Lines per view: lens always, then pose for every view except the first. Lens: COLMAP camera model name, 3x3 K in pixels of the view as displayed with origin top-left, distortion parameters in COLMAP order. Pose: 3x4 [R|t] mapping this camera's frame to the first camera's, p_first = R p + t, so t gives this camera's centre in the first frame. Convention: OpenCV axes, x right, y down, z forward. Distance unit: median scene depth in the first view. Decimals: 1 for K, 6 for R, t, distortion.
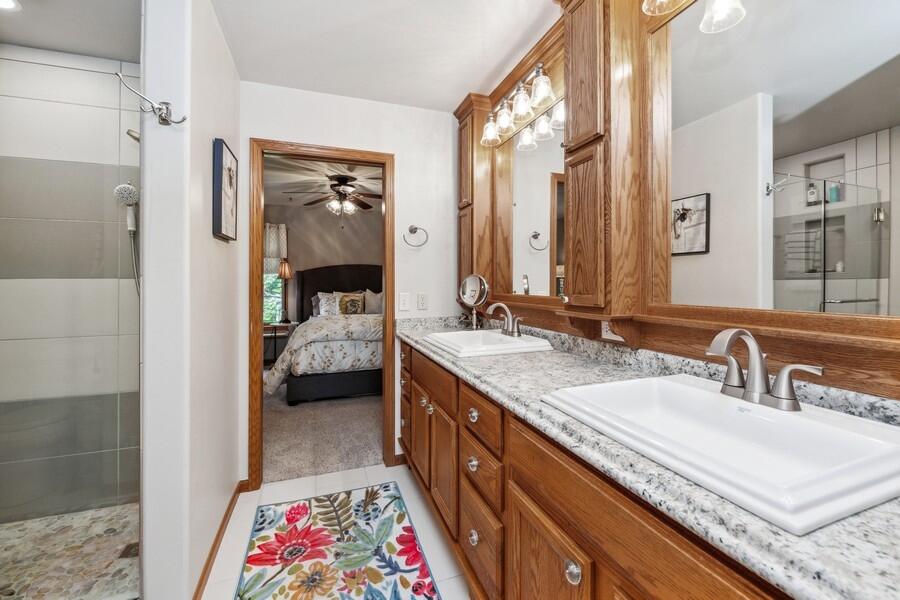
lens RADIAL K [[371.3, 0, 449.4], [0, 371.3, 285.3], [0, 0, 1]] dist [-0.000183, -0.000156]
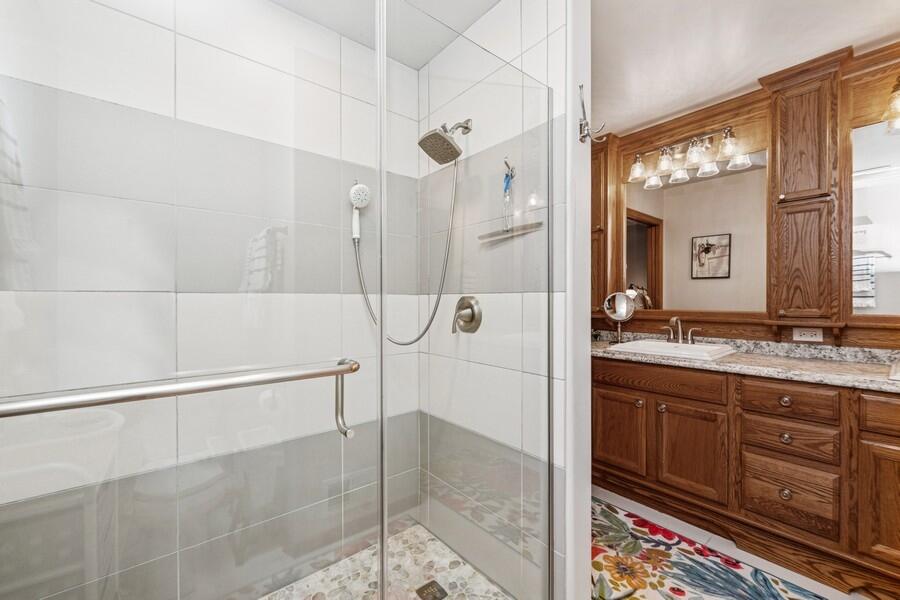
lens RADIAL K [[369.4, 0, 450.3], [0, 369.4, 304.6], [0, 0, 1]] dist [-0.009973, -0.000137]
pose [[0.942132, -0.000750, 0.335242, -1.071775], [-0.001167, 0.999984, 0.005515, 0.003126], [-0.335241, -0.005587, 0.942116, 0.133701]]
